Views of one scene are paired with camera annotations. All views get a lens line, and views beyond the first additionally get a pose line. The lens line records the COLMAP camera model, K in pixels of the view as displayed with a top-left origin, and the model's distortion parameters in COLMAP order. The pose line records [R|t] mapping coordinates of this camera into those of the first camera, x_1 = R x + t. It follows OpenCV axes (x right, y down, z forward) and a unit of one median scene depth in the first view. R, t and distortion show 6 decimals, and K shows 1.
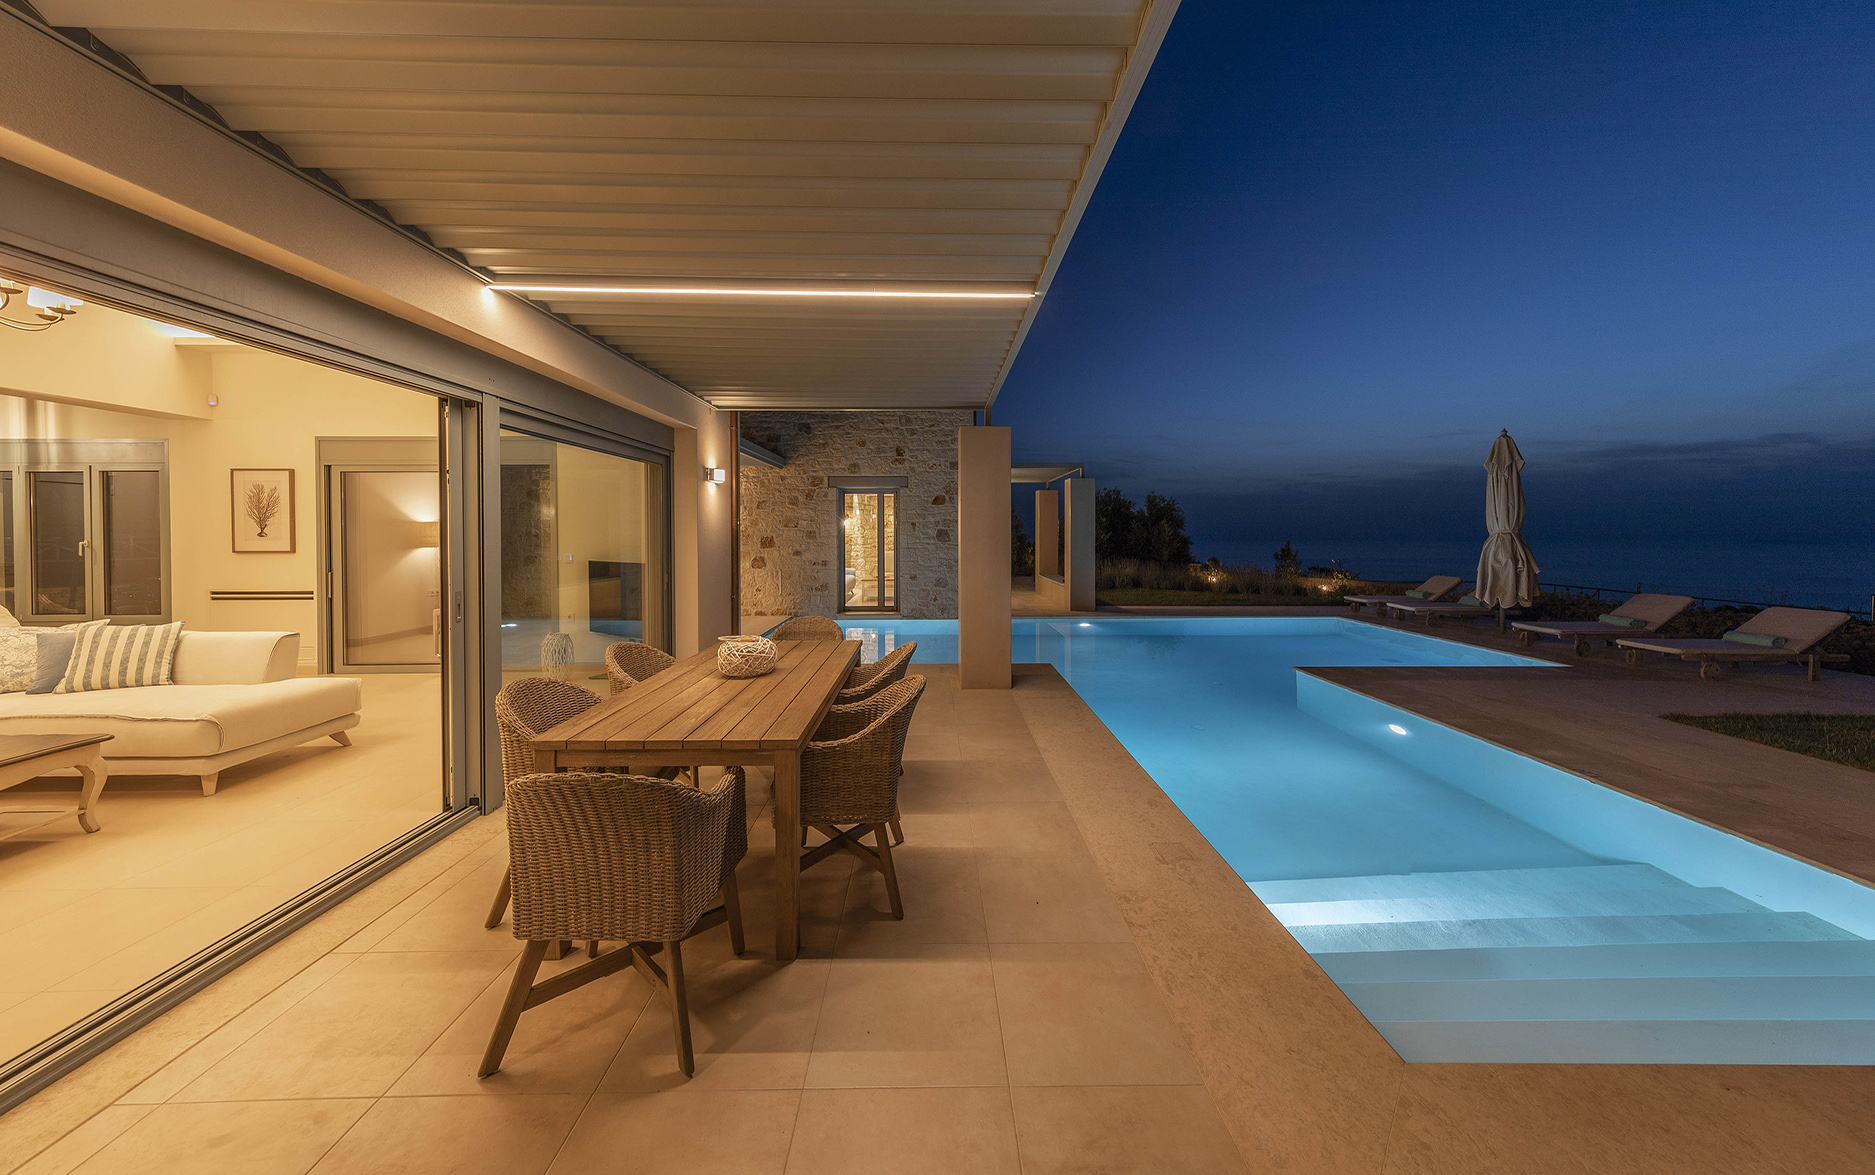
lens RADIAL K [[665.3, 0, 944.8], [0, 665.3, 543.5], [0, 0, 1]] dist [0.009265, -0.000154]
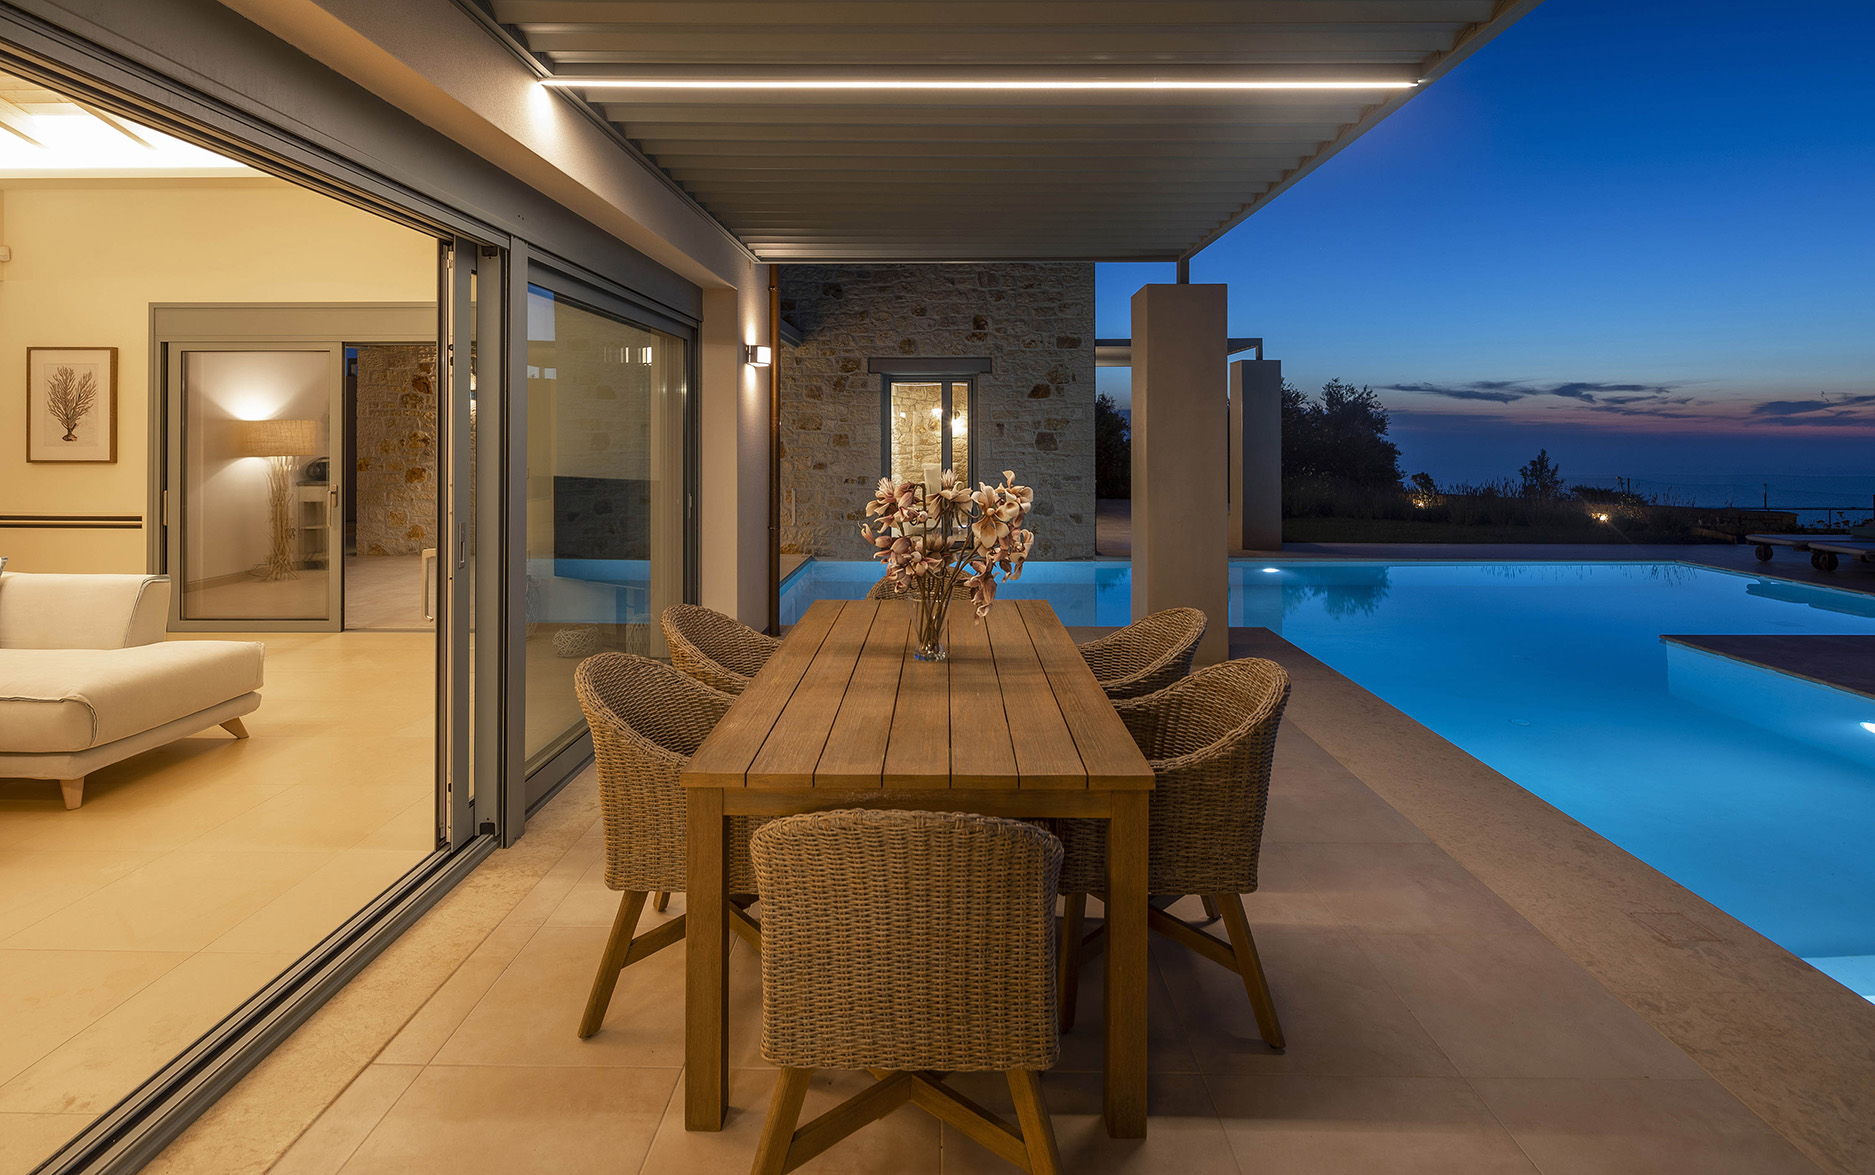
lens RADIAL K [[905.8, 0, 875.0], [0, 905.8, 433.2], [0, 0, 1]] dist [0.002868, -0.003905]
pose [[0.999936, 0.002276, -0.011038, -0.208725], [-0.002500, 0.999790, -0.020324, -0.000901], [0.010989, 0.020350, 0.999733, 0.046927]]
